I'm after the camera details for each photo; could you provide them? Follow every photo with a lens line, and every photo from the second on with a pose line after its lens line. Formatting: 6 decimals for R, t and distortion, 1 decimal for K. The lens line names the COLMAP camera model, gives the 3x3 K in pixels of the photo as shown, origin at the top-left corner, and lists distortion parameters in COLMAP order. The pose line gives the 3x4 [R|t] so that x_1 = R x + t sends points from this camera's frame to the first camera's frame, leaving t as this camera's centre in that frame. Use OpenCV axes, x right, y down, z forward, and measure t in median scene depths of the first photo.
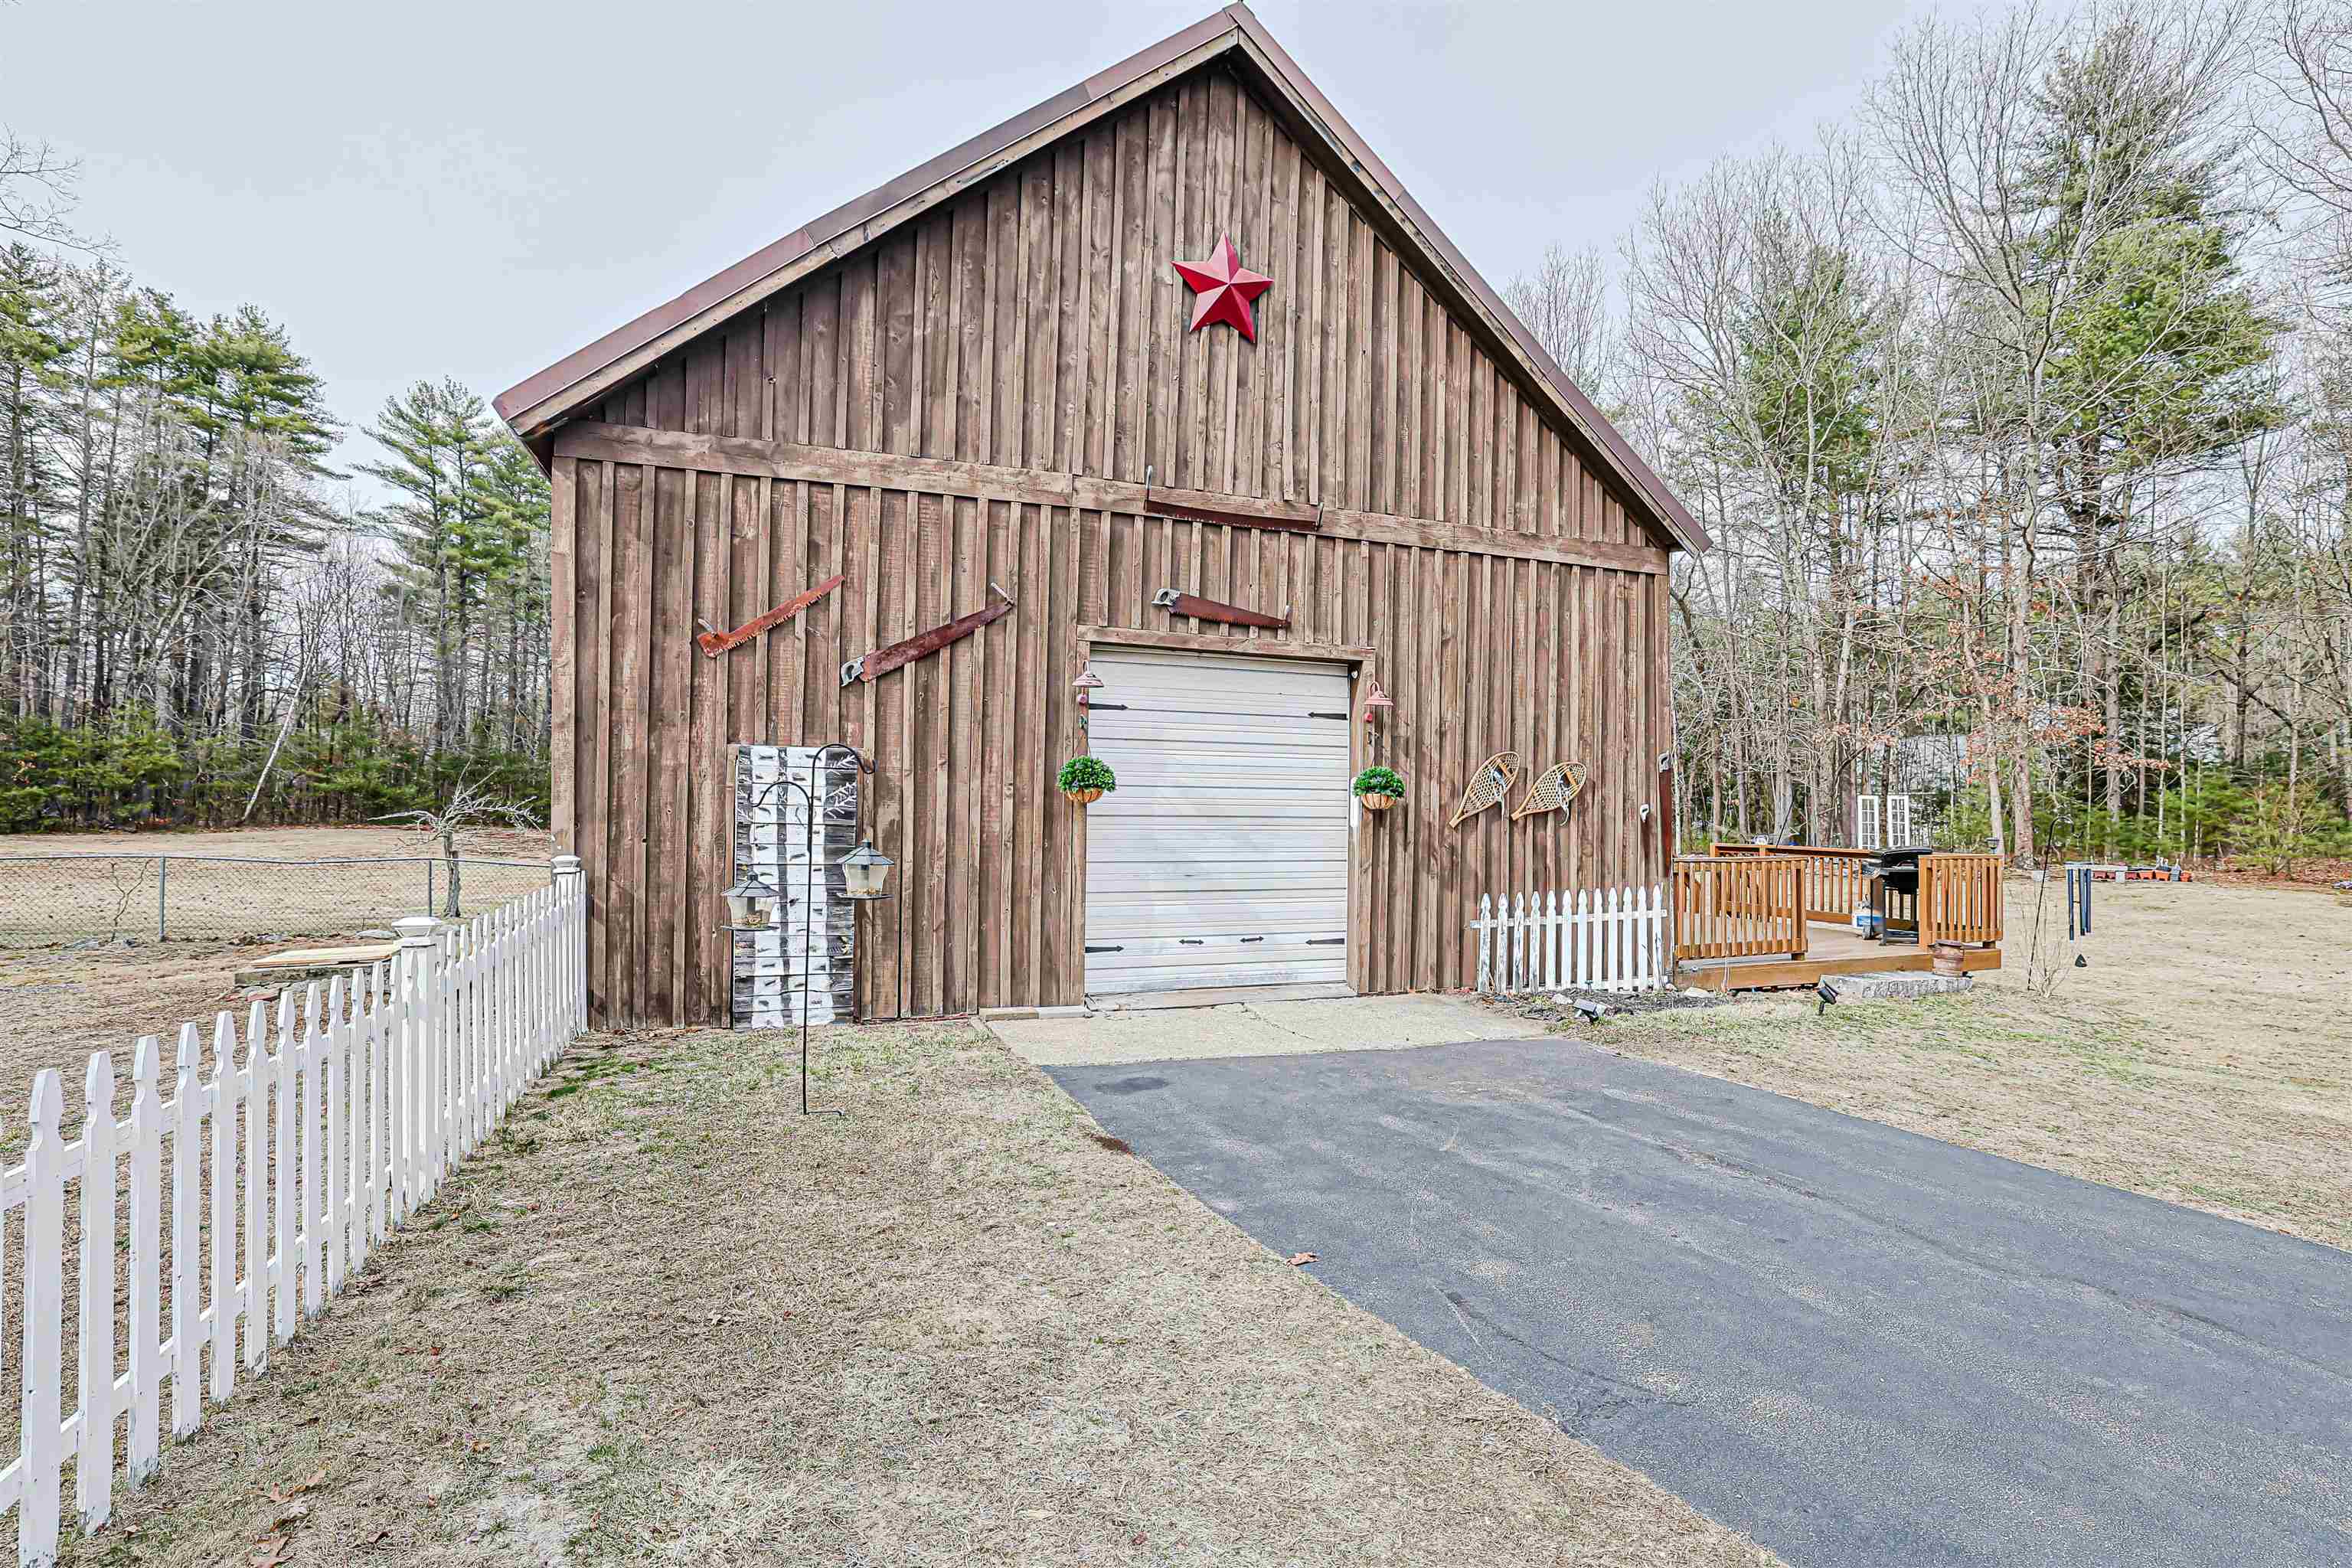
lens RADIAL K [[1127.0, 0, 1176.0], [0, 1127.0, 784.0], [0, 0, 1]] dist [-0.027665, 0.000498]
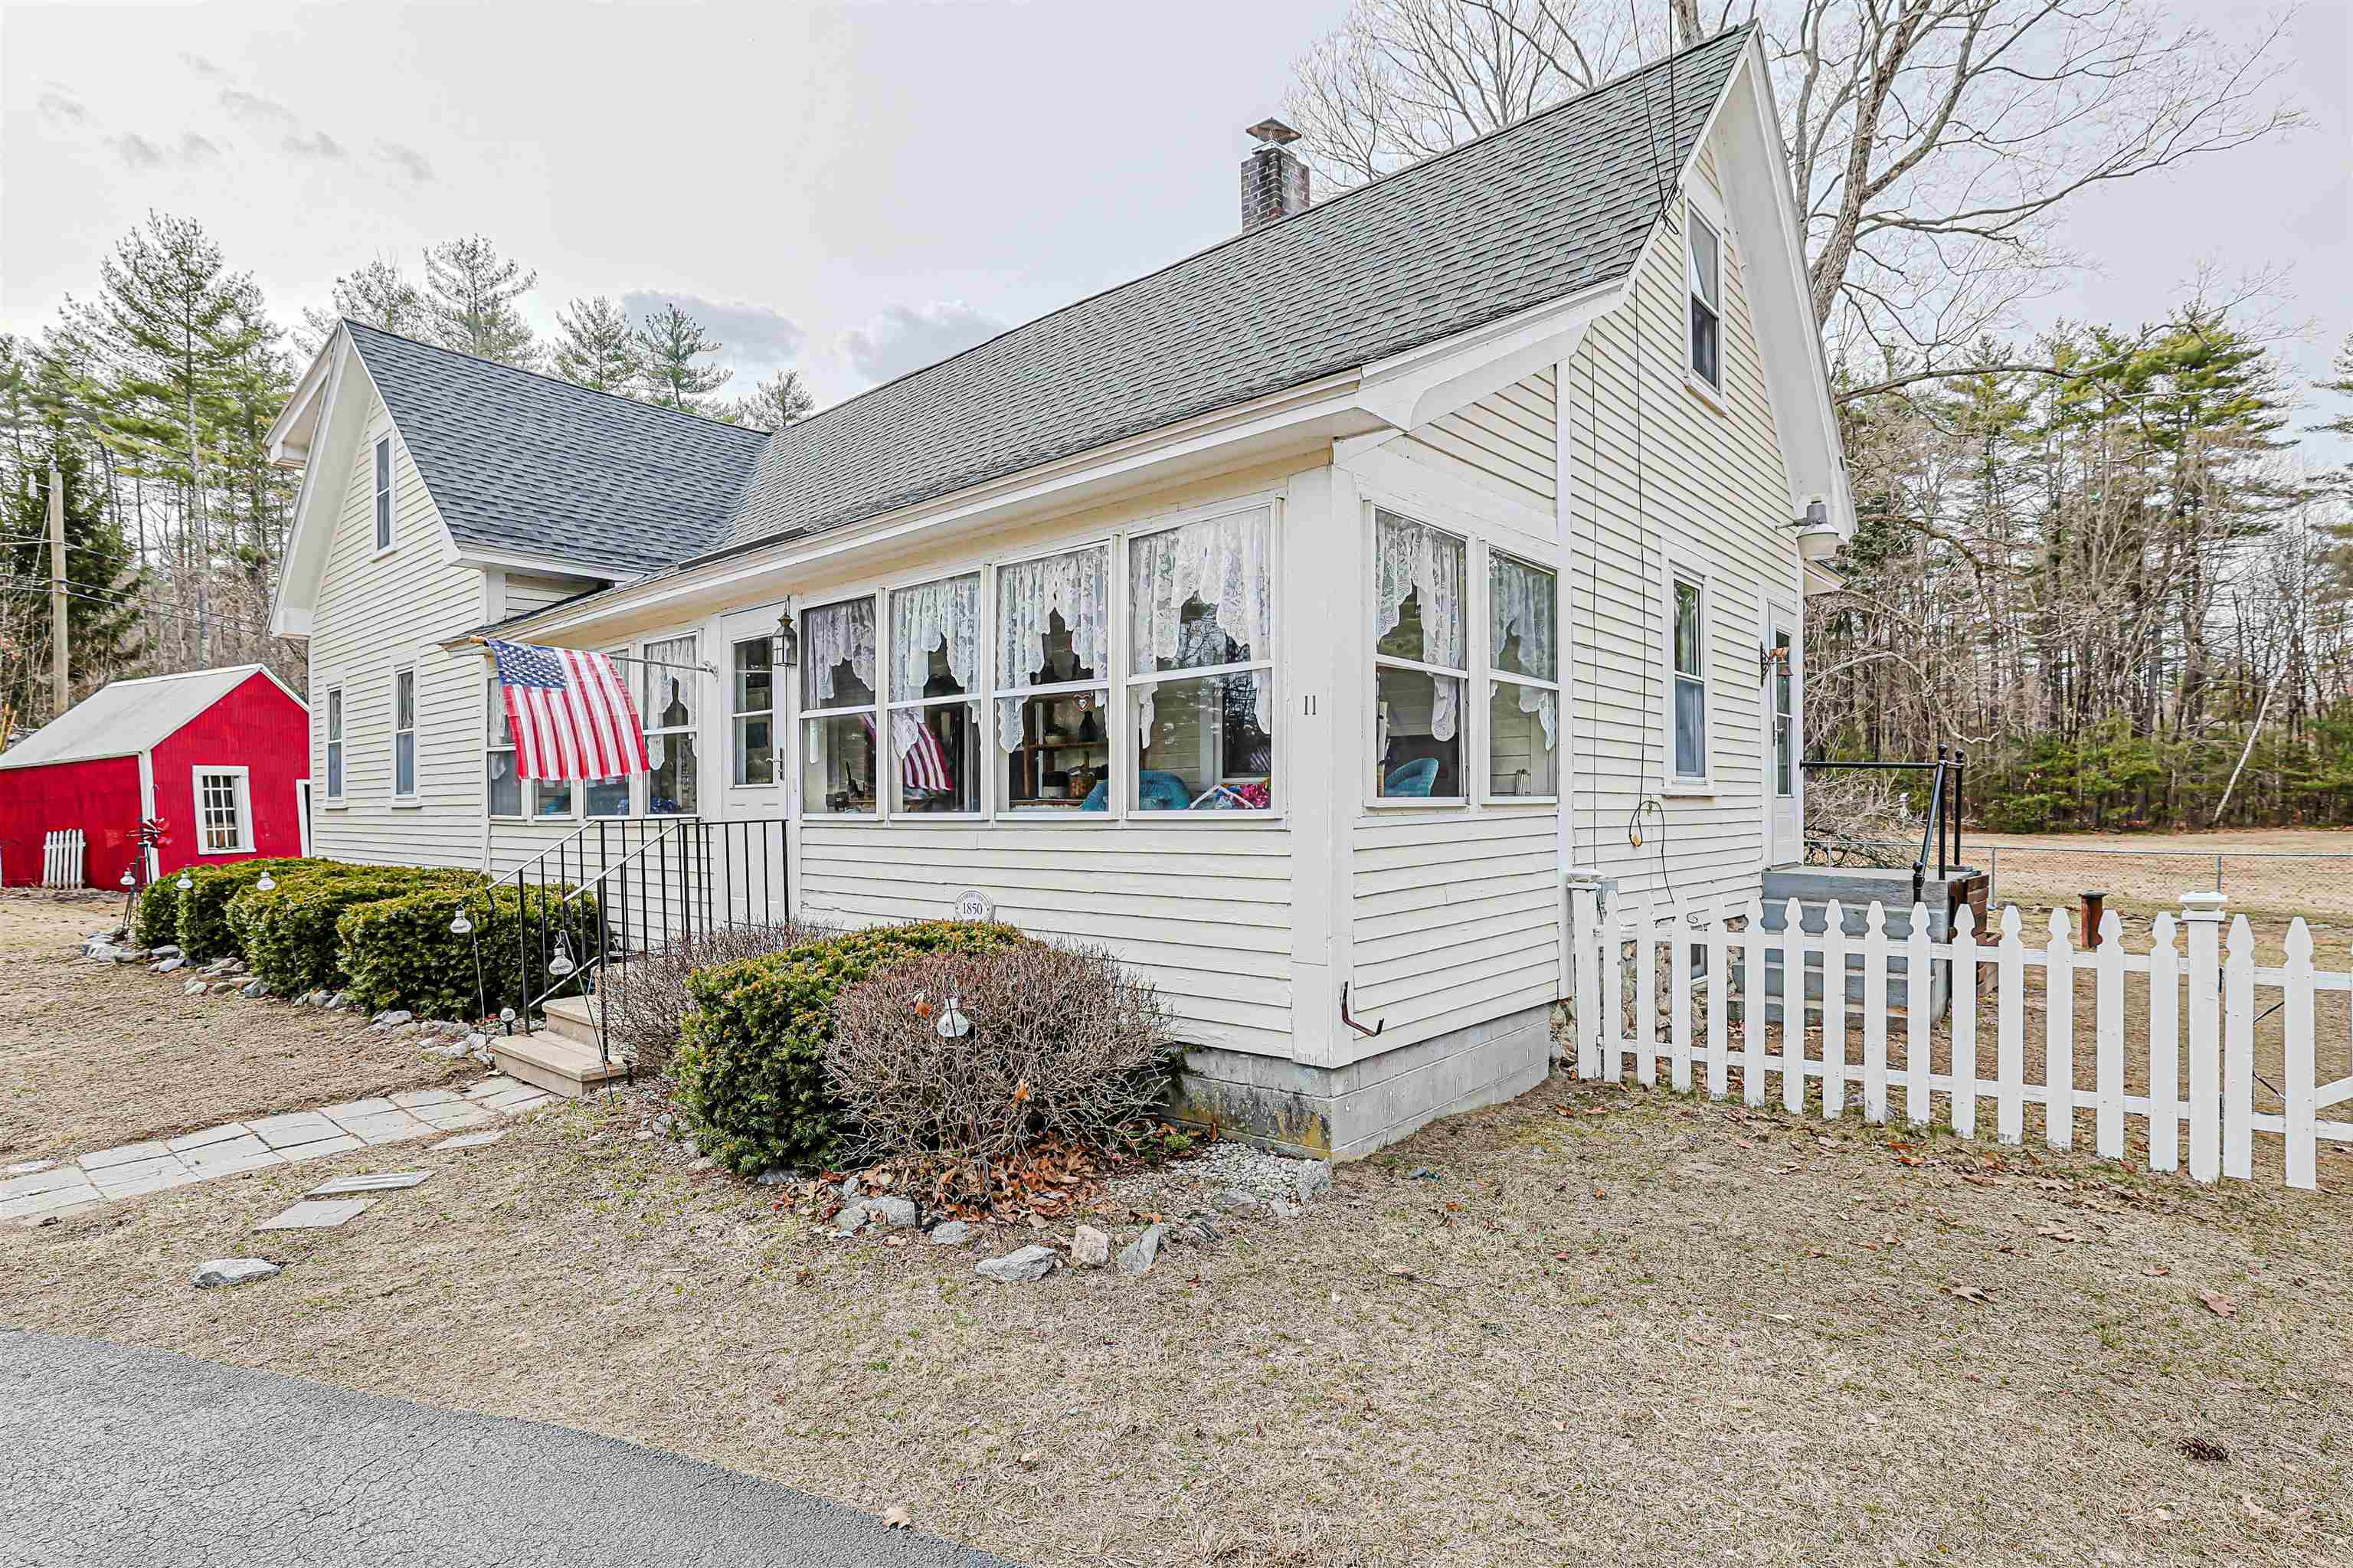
lens RADIAL K [[1192.5, 0, 1182.7], [0, 1192.5, 831.7], [0, 0, 1]] dist [-0.055530, 0.032403]
pose [[0.212485, 0.006997, -0.977139, -0.058217], [0.034270, 0.999306, 0.014608, -0.034694], [0.976563, -0.036591, 0.212098, -0.844461]]
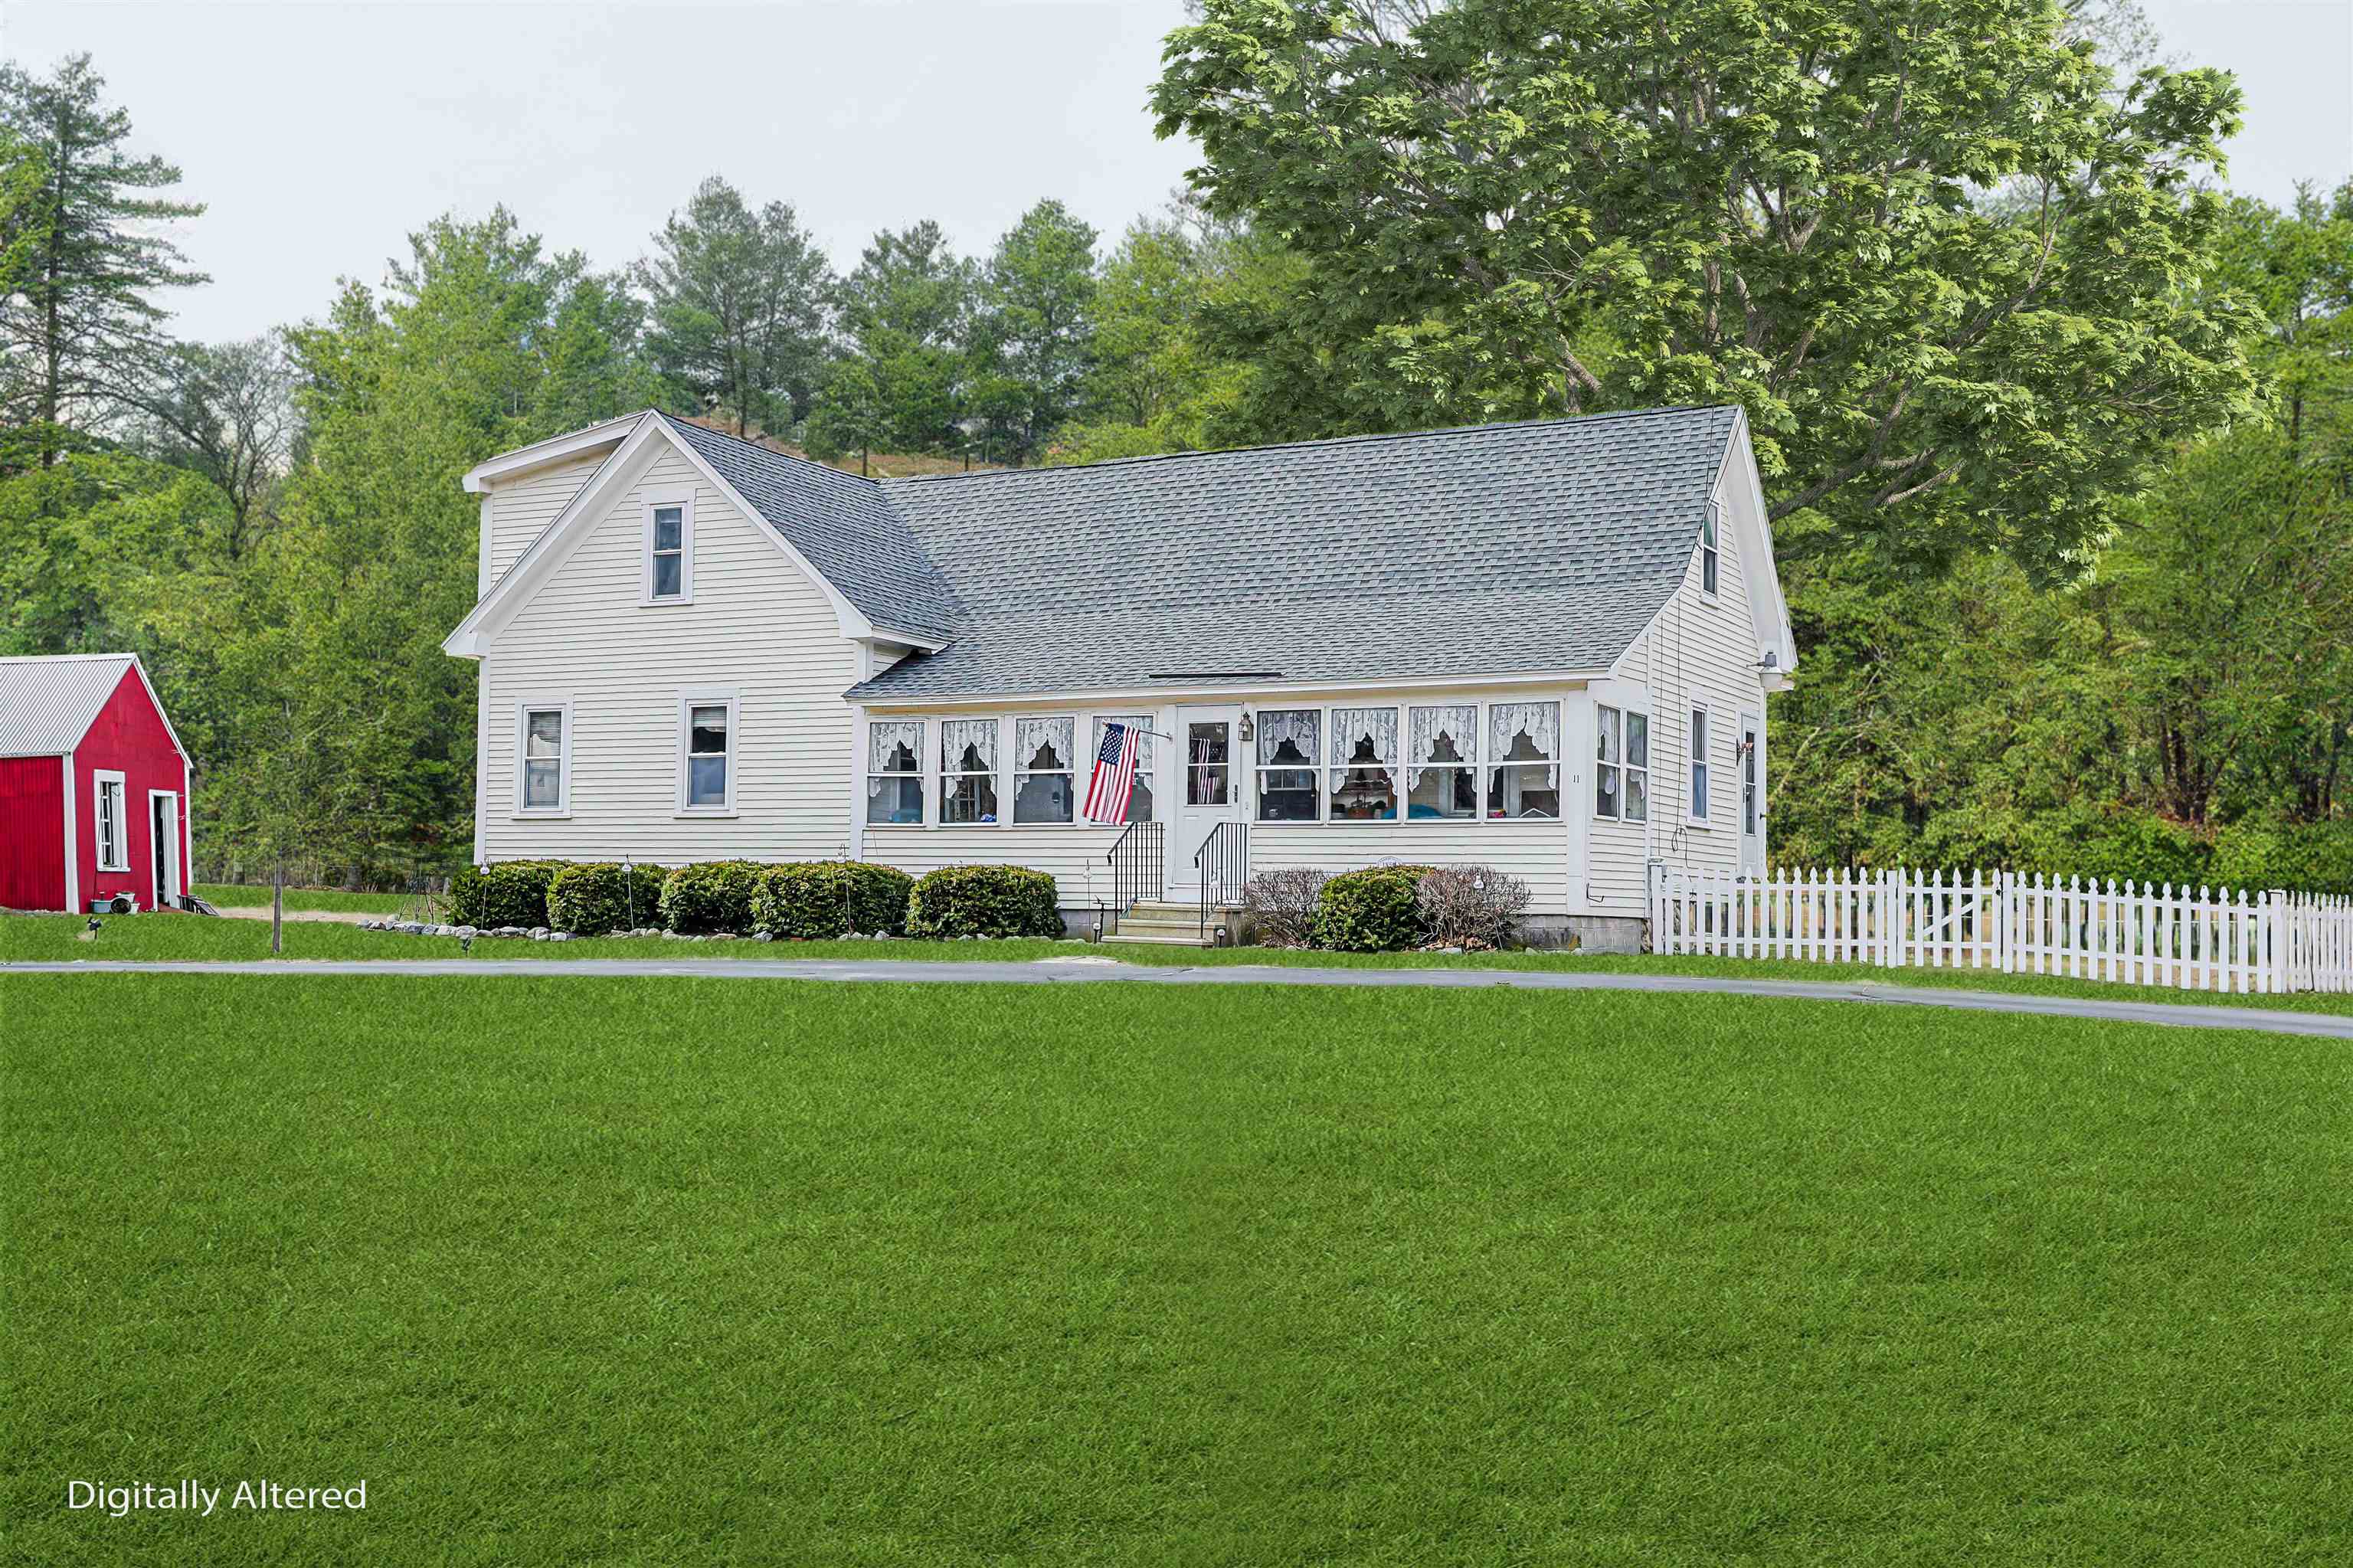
lens RADIAL K [[2558.3, 0, 1112.6], [0, 2558.3, 850.3], [0, 0, 1]] dist [0.023033, 0.012448]
pose [[0.417510, -0.031356, -0.908131, 1.858523], [0.011229, 0.999506, -0.029349, 0.080290], [0.908603, 0.002056, 0.417656, -2.362522]]
